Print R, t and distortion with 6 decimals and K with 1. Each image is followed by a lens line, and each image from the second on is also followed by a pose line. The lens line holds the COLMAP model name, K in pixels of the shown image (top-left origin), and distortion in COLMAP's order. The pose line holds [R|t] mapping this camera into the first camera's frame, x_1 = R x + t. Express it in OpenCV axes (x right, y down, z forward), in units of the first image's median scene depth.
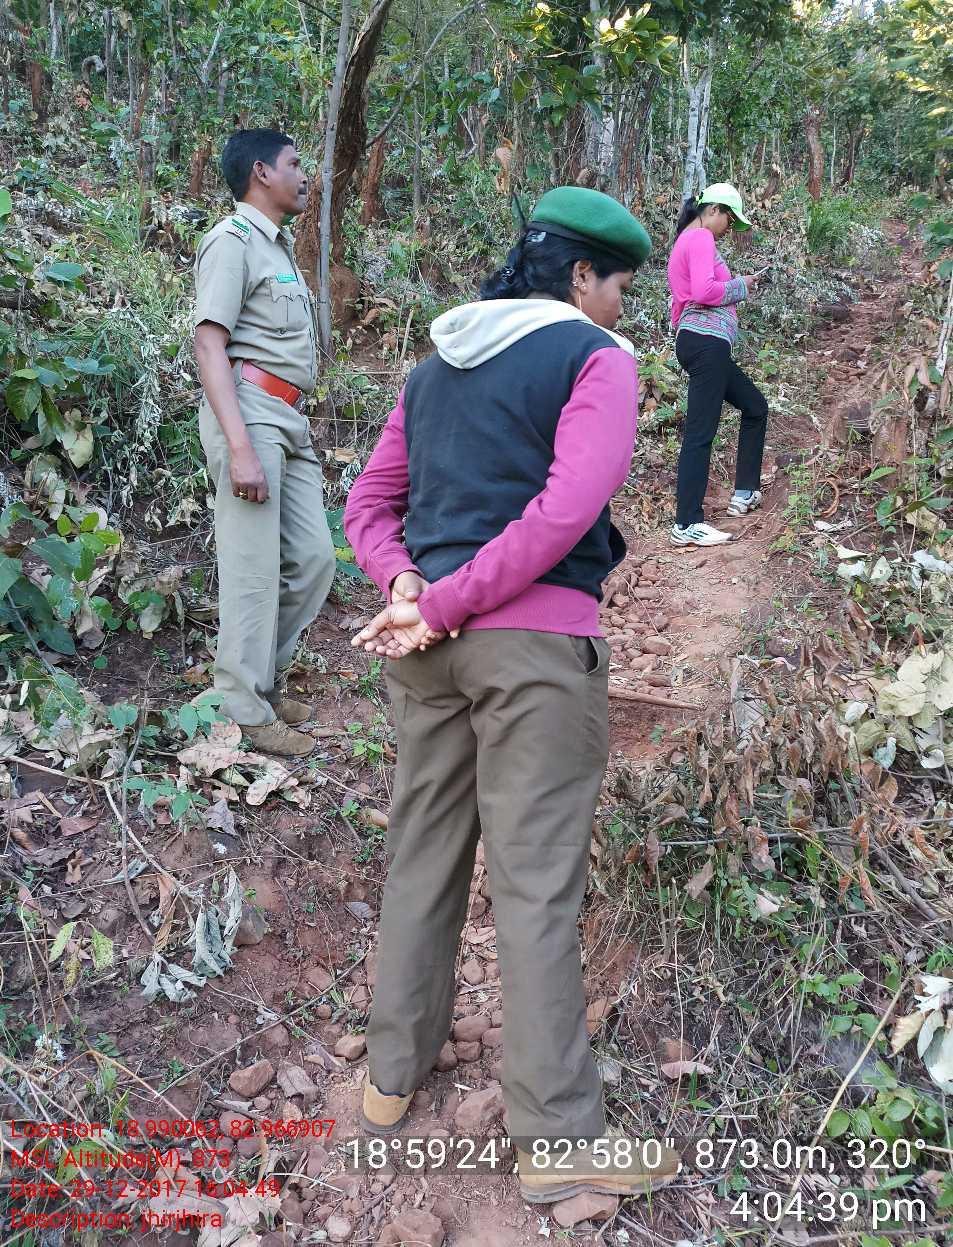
lens RADIAL K [[1048.2, 0, 476.5], [0, 1048.2, 623.3], [0, 0, 1]] dist [0.001039, -0.002262]
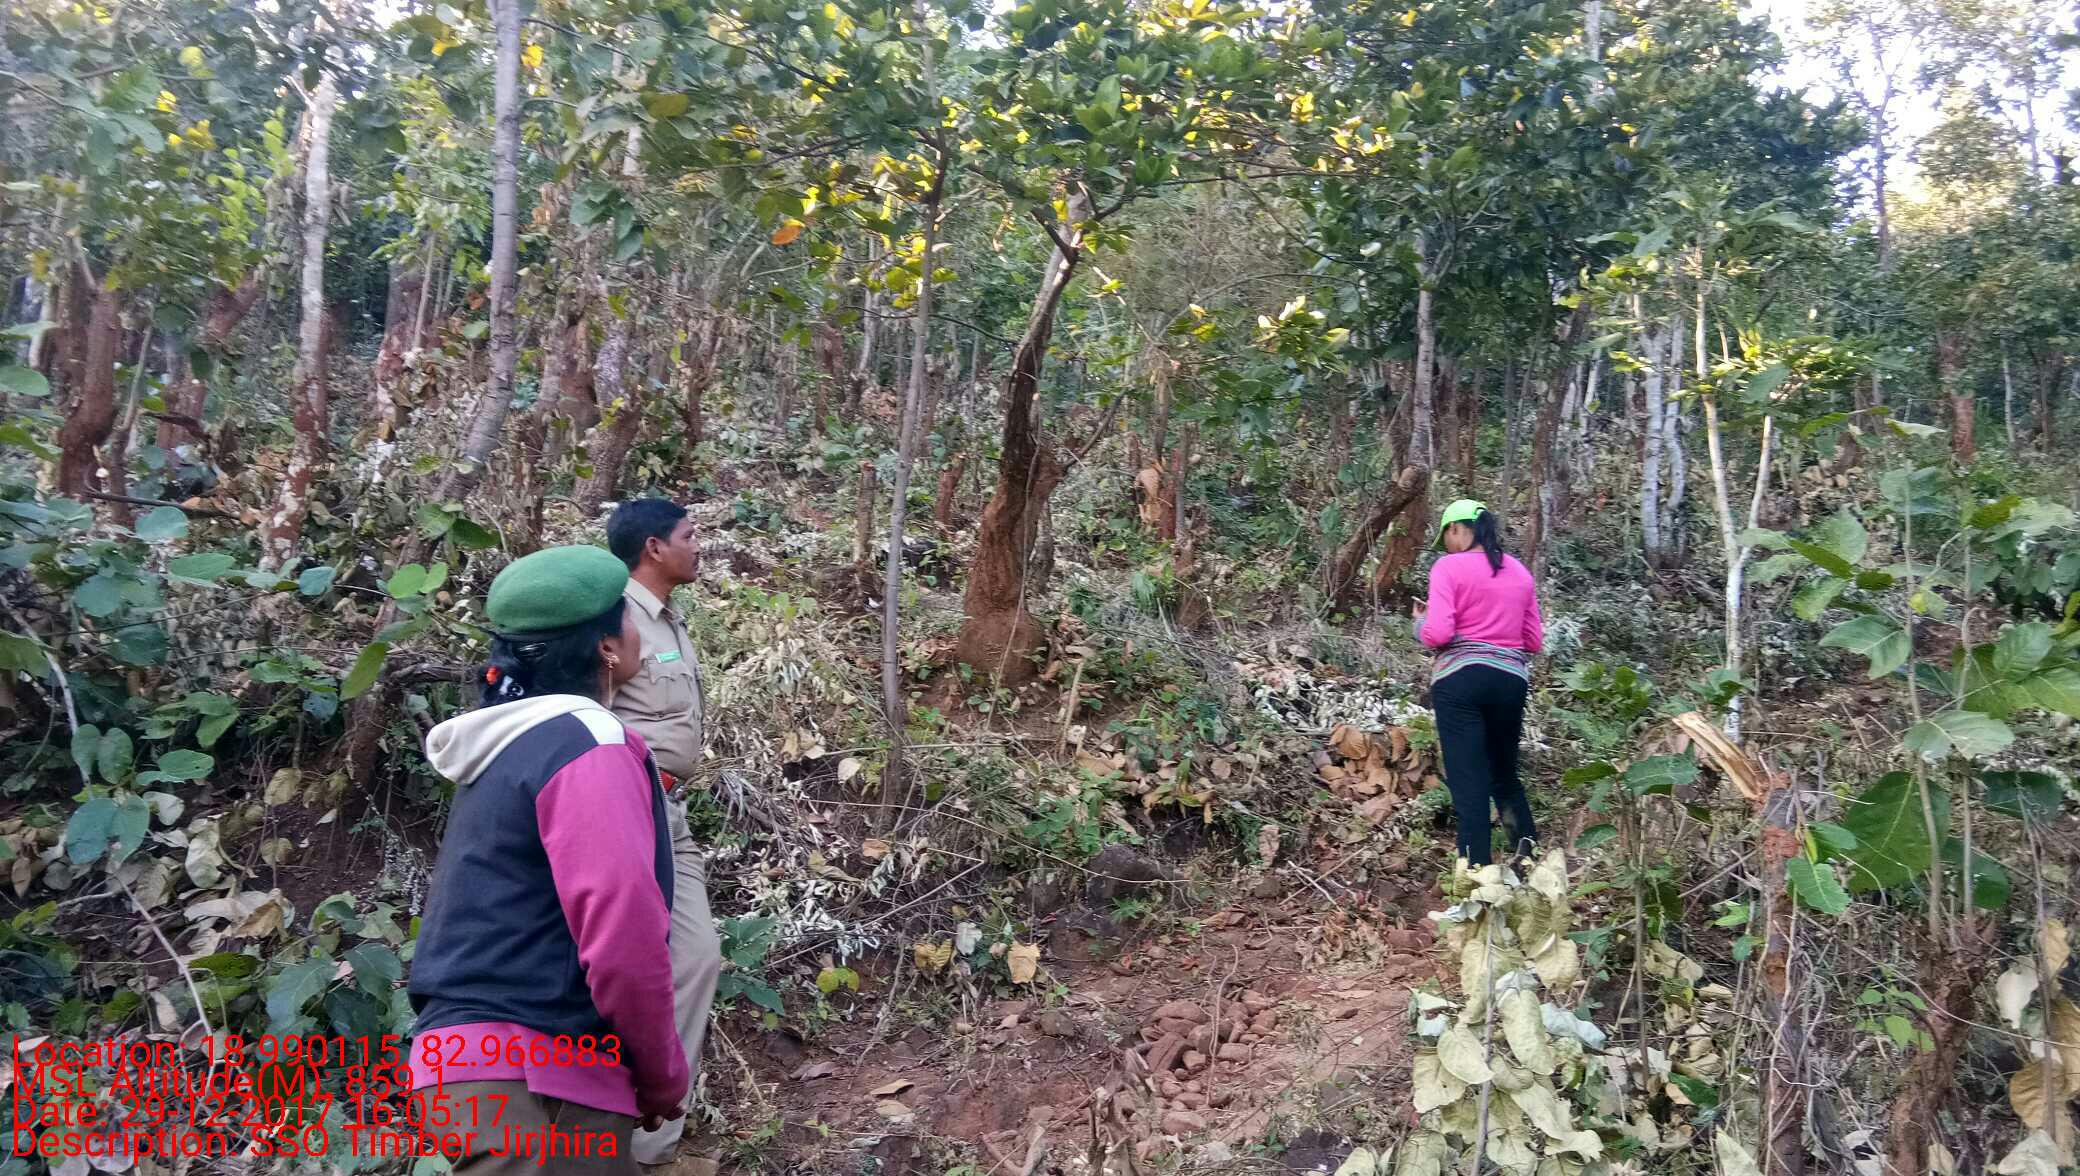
lens RADIAL K [[1580.4, 0, 1040.1], [0, 1580.4, 589.7], [0, 0, 1]] dist [0.000005, -0.000646]
pose [[0.949346, -0.030169, -0.312780, 0.257787], [-0.069577, 0.950492, -0.302860, 0.005124], [0.306432, 0.309281, 0.900247, -0.072899]]
